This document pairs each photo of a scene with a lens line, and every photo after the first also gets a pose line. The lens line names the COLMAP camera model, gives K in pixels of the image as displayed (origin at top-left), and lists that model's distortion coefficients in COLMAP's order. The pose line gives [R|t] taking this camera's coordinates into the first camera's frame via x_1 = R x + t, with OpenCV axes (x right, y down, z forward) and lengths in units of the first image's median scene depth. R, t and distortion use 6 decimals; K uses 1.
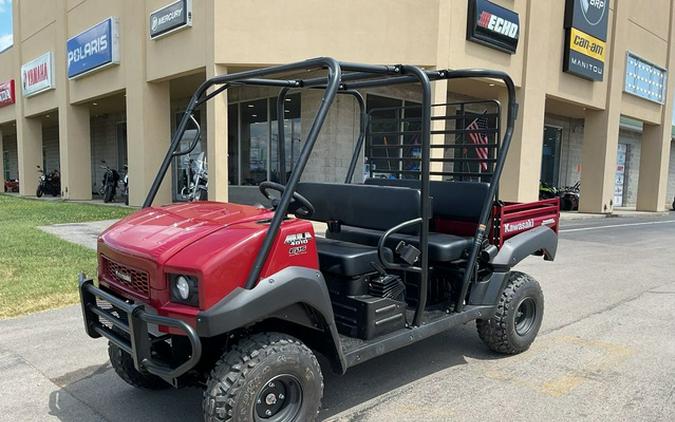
lens RADIAL K [[534.8, 0, 339.5], [0, 534.8, 255.1], [0, 0, 1]] dist [0.038452, -0.078217]
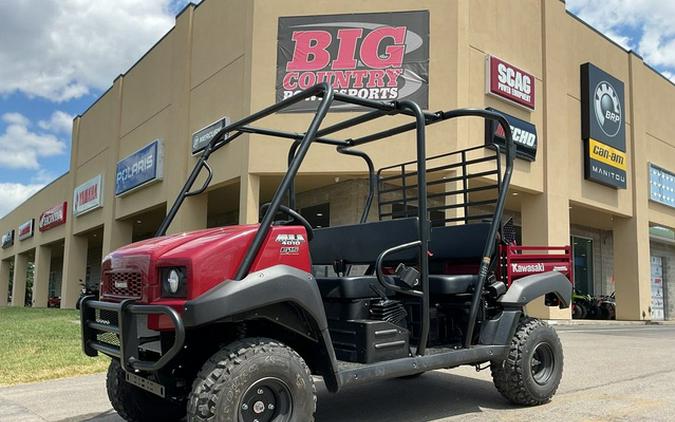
lens RADIAL K [[534.8, 0, 339.5], [0, 534.8, 255.1], [0, 0, 1]] dist [0.038452, -0.078217]
pose [[0.998218, -0.009697, -0.058876, 0.048859], [-0.003090, 0.976981, -0.213303, 0.138626], [0.059589, 0.213105, 0.975211, 0.014558]]
